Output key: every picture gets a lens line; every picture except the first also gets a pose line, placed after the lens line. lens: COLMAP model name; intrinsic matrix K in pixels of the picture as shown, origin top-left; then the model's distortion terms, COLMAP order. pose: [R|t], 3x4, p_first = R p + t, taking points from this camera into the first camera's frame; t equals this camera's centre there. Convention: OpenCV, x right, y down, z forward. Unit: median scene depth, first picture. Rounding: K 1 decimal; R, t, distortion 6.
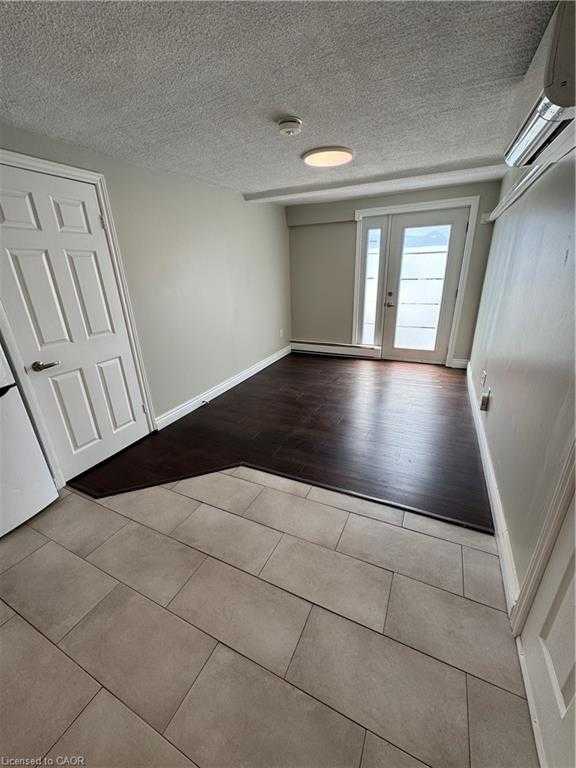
lens RADIAL K [[306.3, 0, 289.4], [0, 306.3, 383.4], [0, 0, 1]] dist [-0.001271, 0.000154]
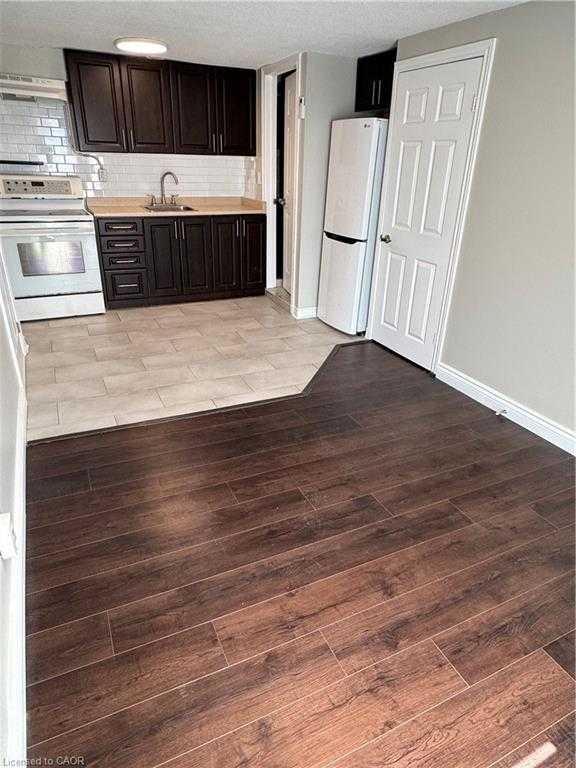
lens RADIAL K [[480.1, 0, 289.7], [0, 480.1, 382.5], [0, 0, 1]] dist [0.007674, 0.000601]
pose [[-0.620455, 0.350010, -0.701804, 0.931623], [-0.288769, 0.730046, 0.619391, -0.679382], [0.729142, 0.586963, -0.351889, 1.637640]]
